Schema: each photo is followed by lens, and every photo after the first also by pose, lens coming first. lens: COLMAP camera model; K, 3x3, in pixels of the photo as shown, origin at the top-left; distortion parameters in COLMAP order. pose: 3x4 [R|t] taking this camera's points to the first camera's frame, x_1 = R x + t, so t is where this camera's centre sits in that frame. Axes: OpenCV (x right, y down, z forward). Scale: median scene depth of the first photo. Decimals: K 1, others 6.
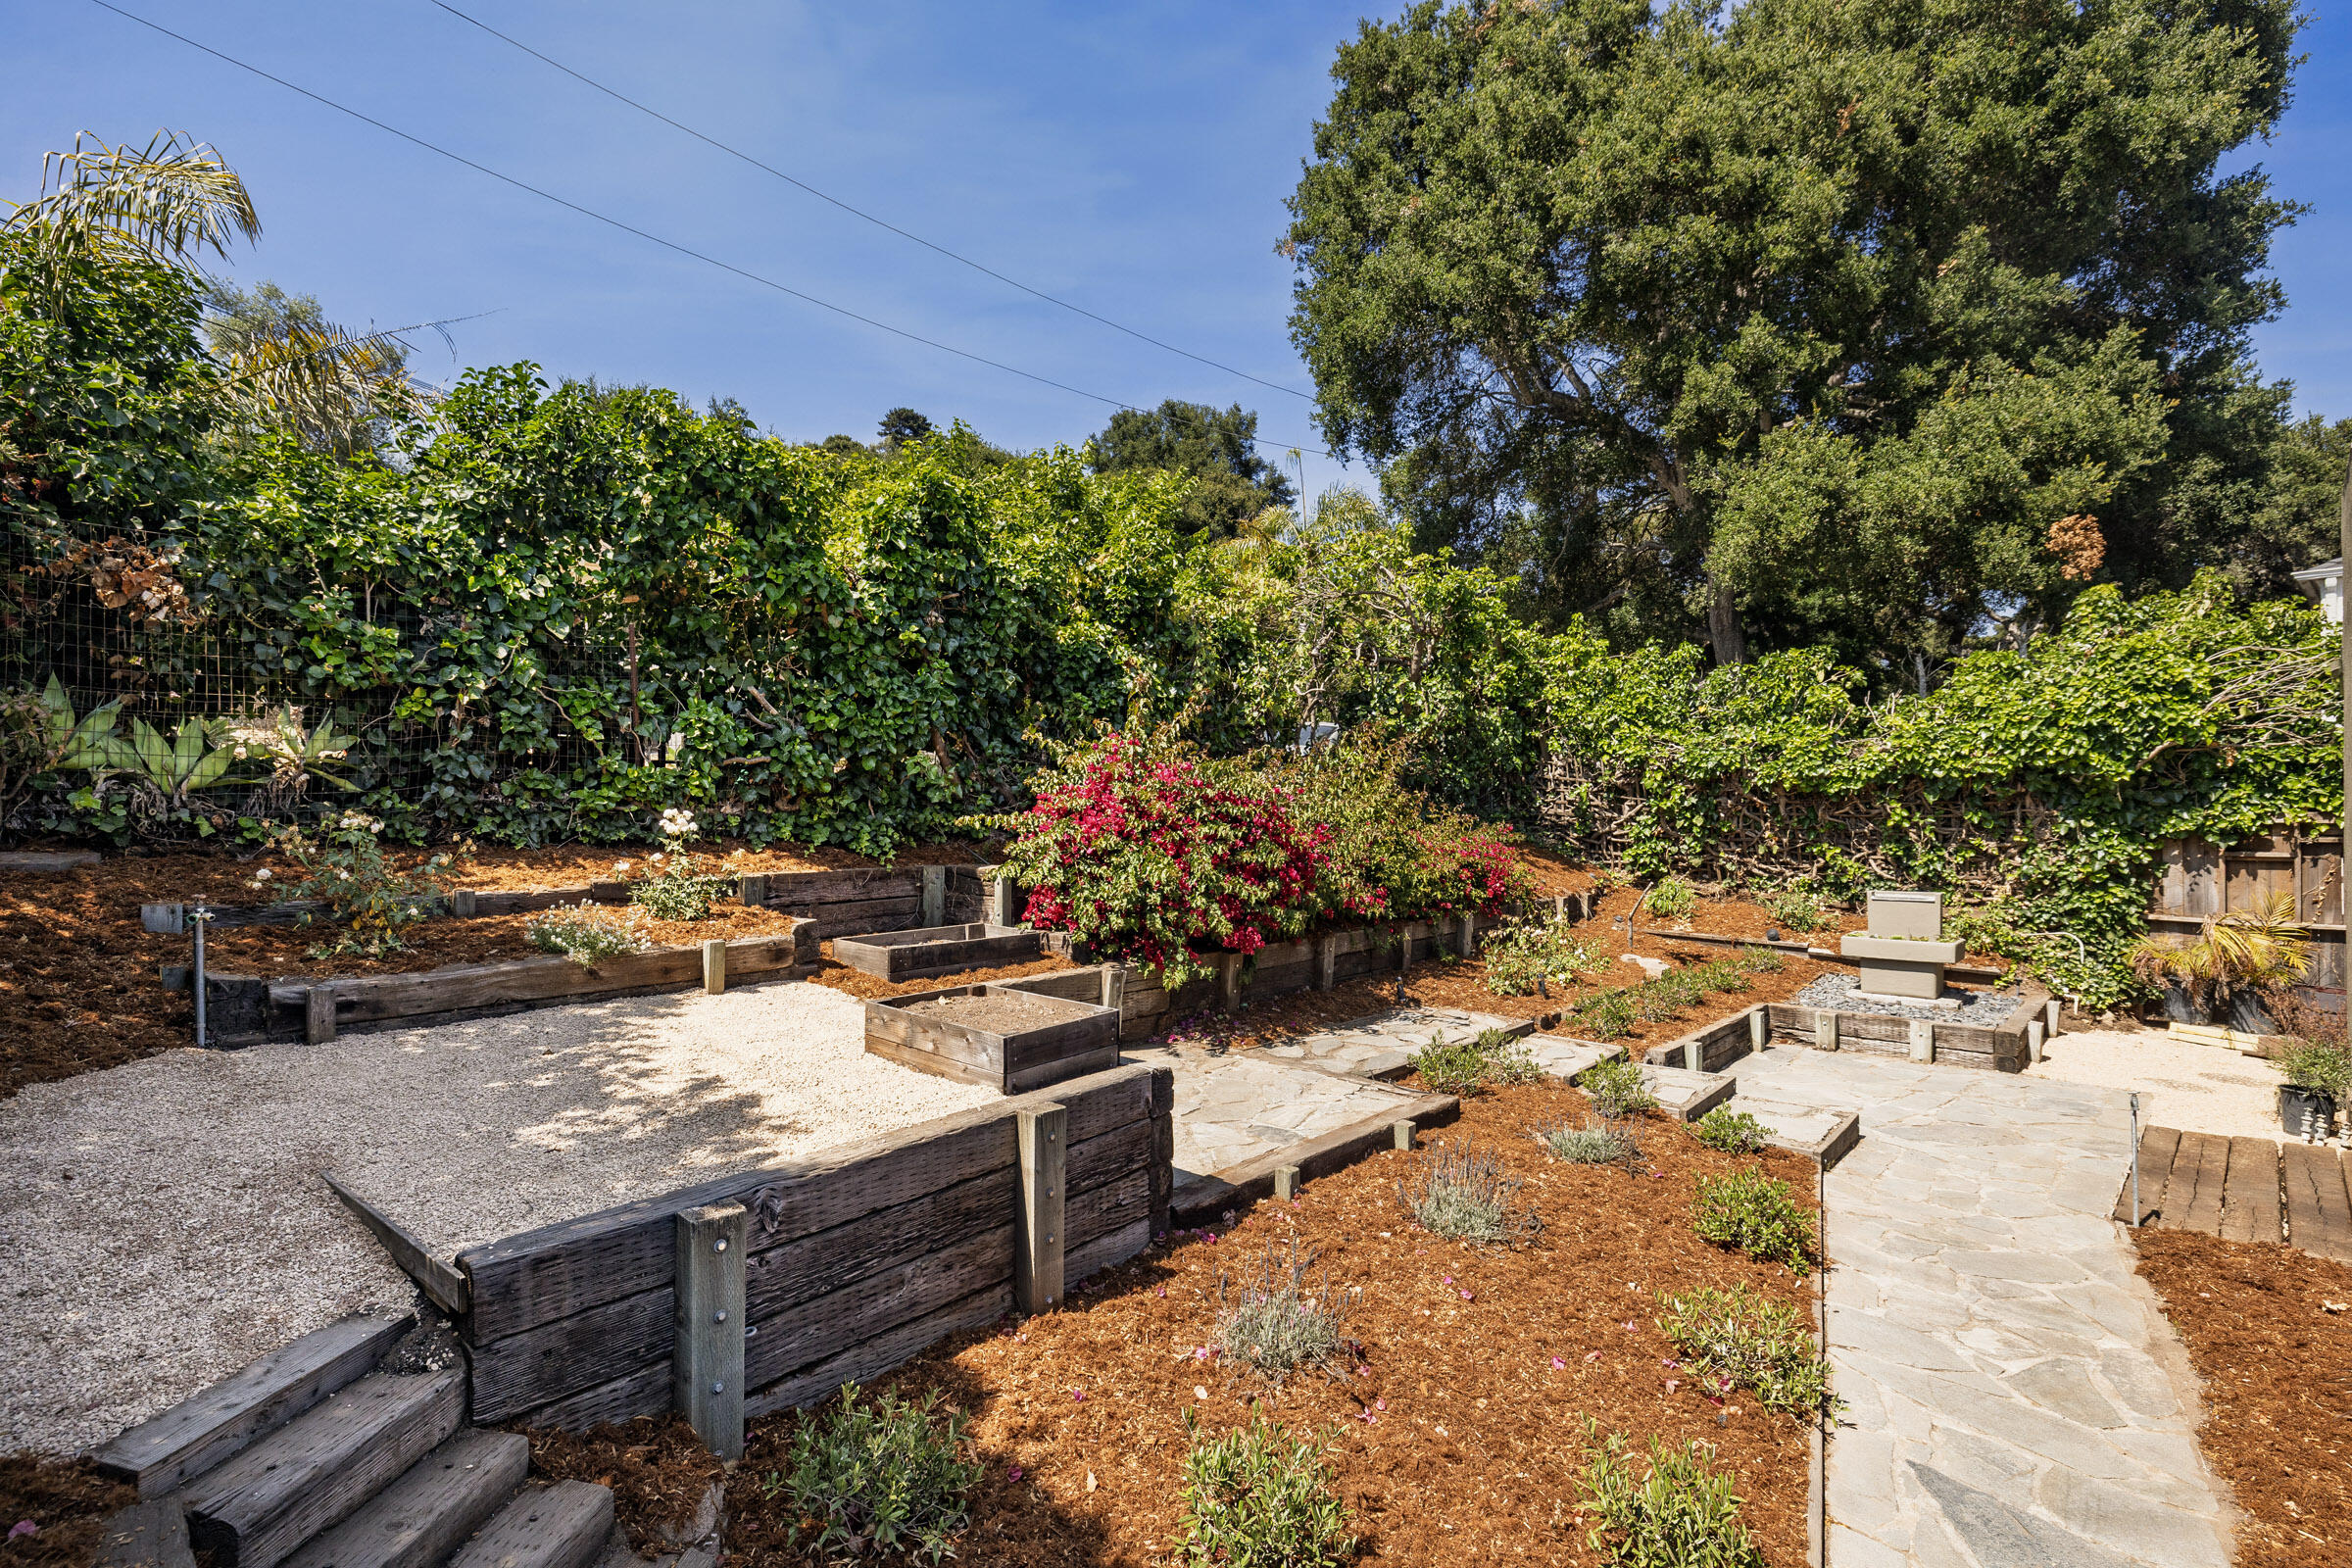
lens RADIAL K [[1071.2, 0, 1177.8], [0, 1071.2, 786.7], [0, 0, 1]] dist [0.001121, -0.000168]
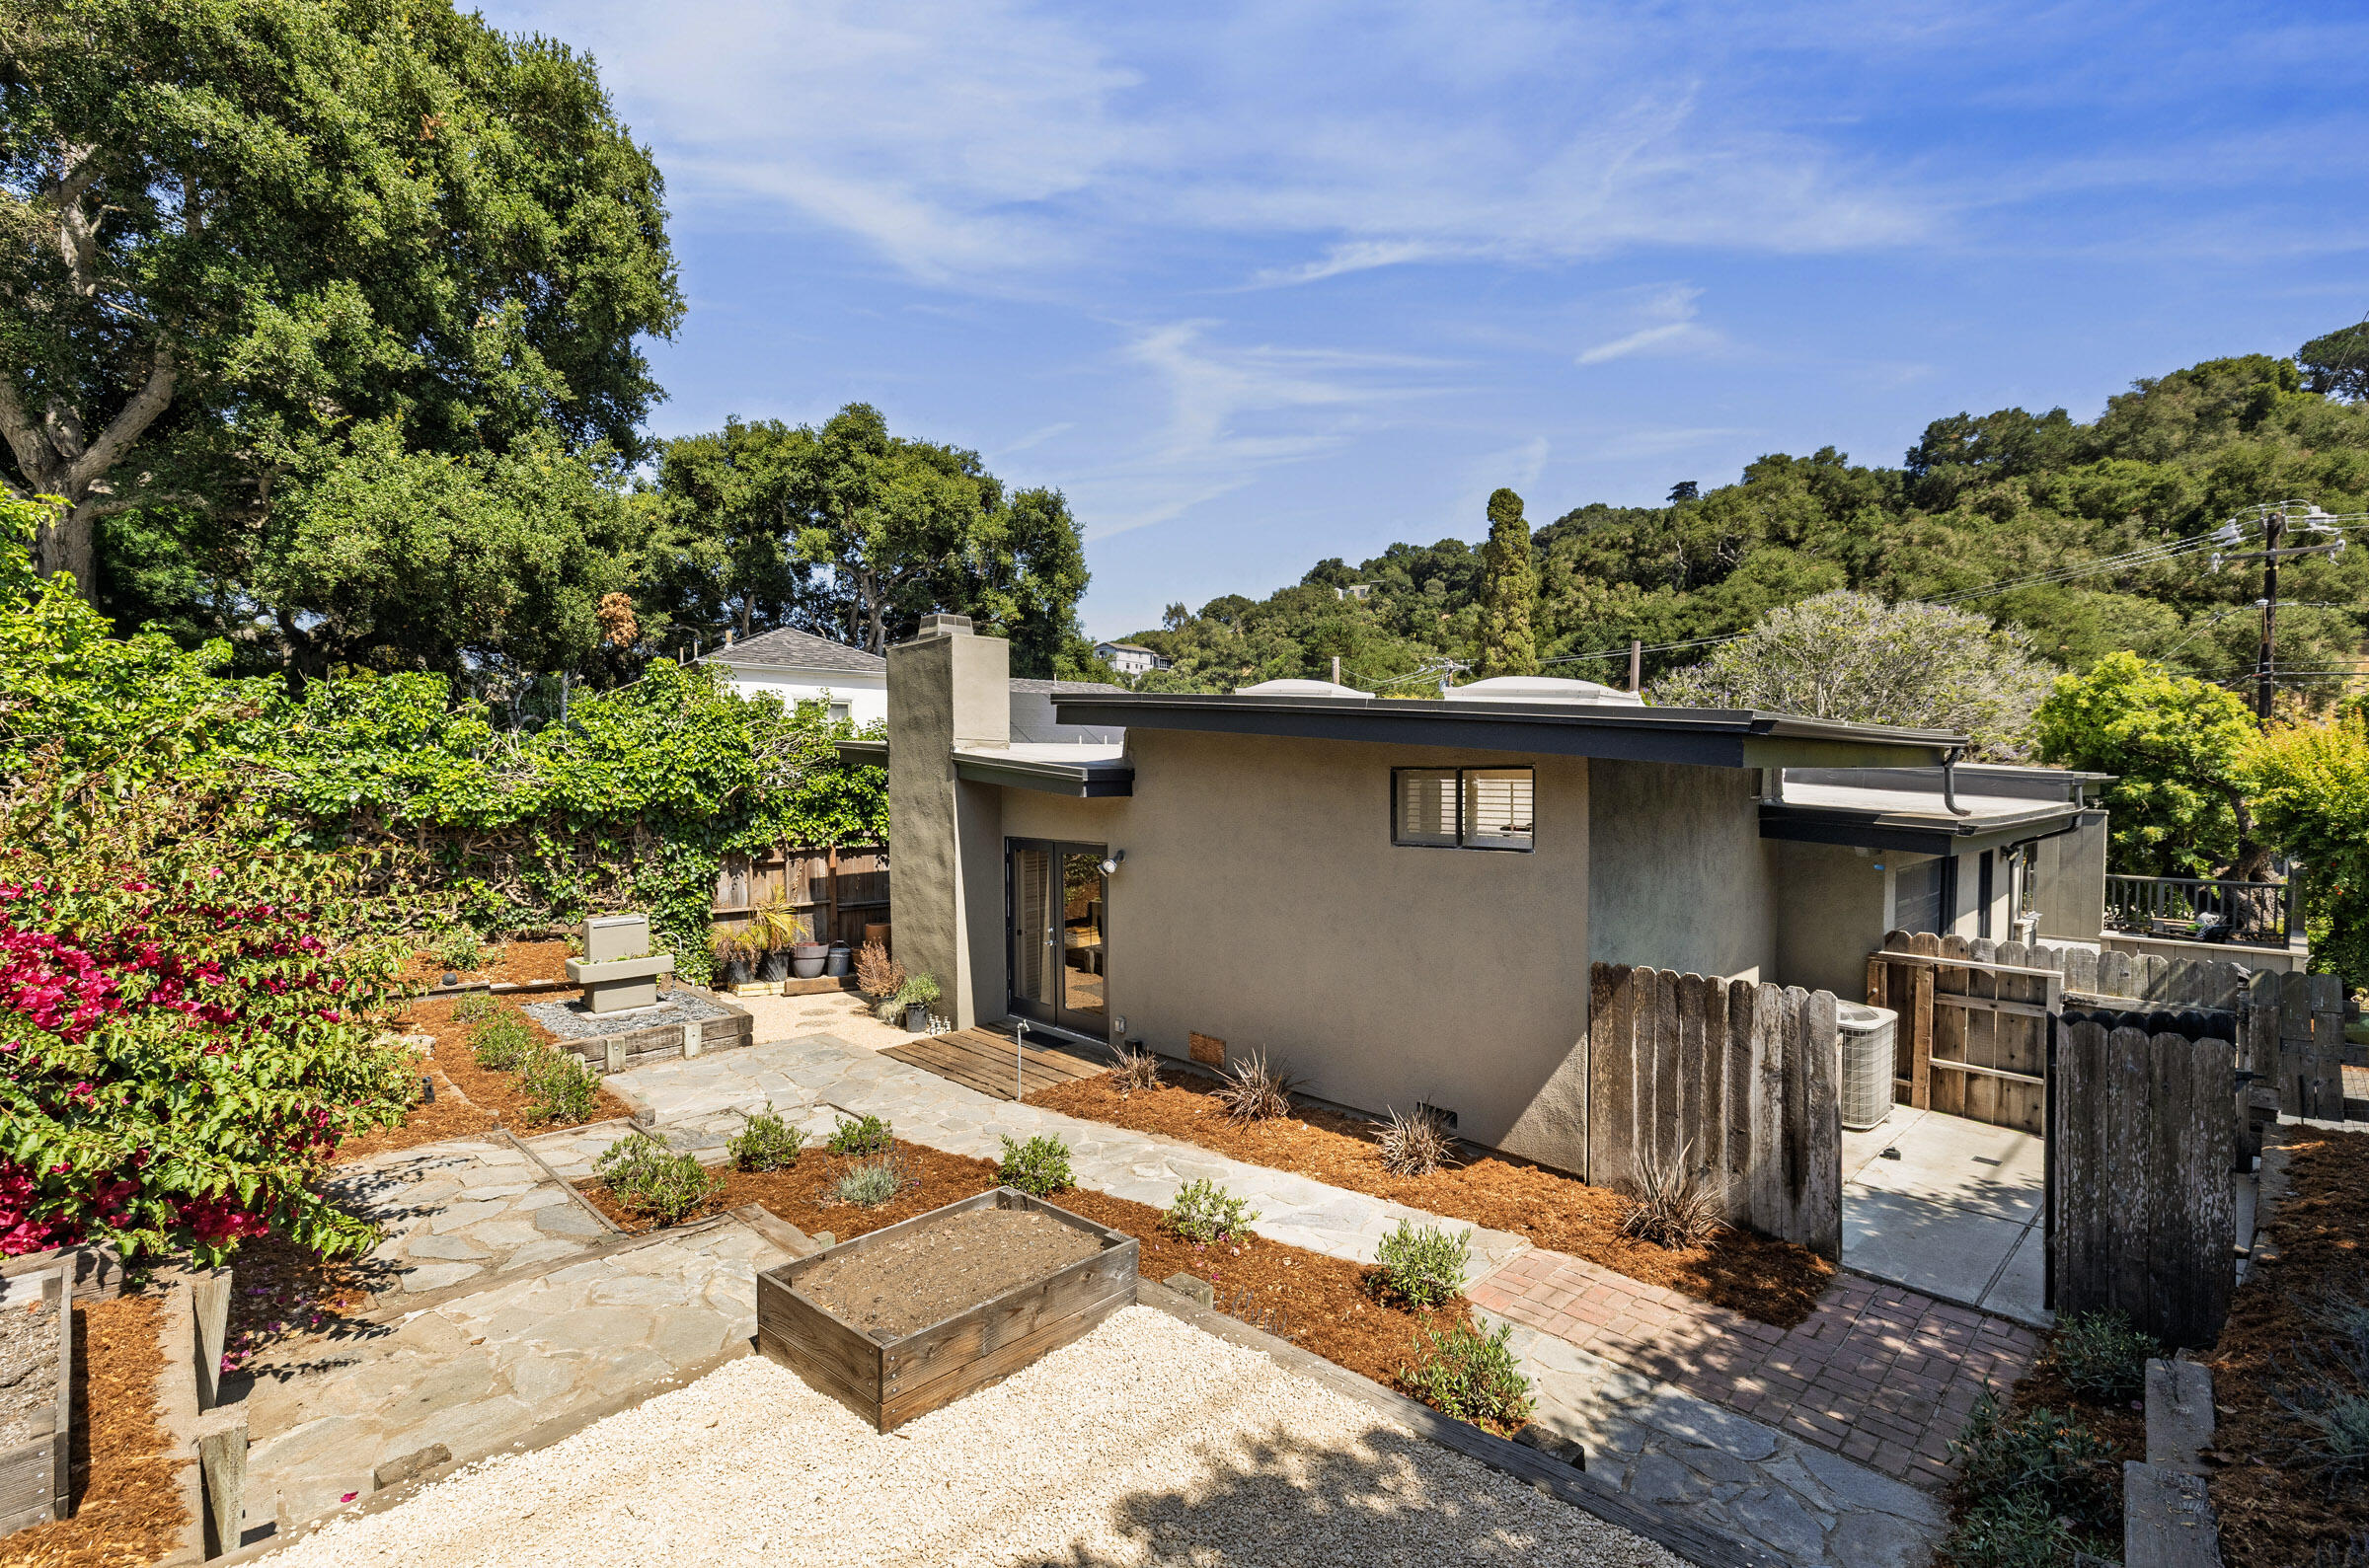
lens RADIAL K [[1026.9, 0, 1184.7], [0, 1026.9, 790.4], [0, 0, 1]] dist [-0.000297, -0.000075]
pose [[0.027743, -0.007069, 0.999590, -0.364373], [-0.014030, 0.999874, 0.007461, -0.048851], [-0.999517, -0.014231, 0.027641, 0.352377]]
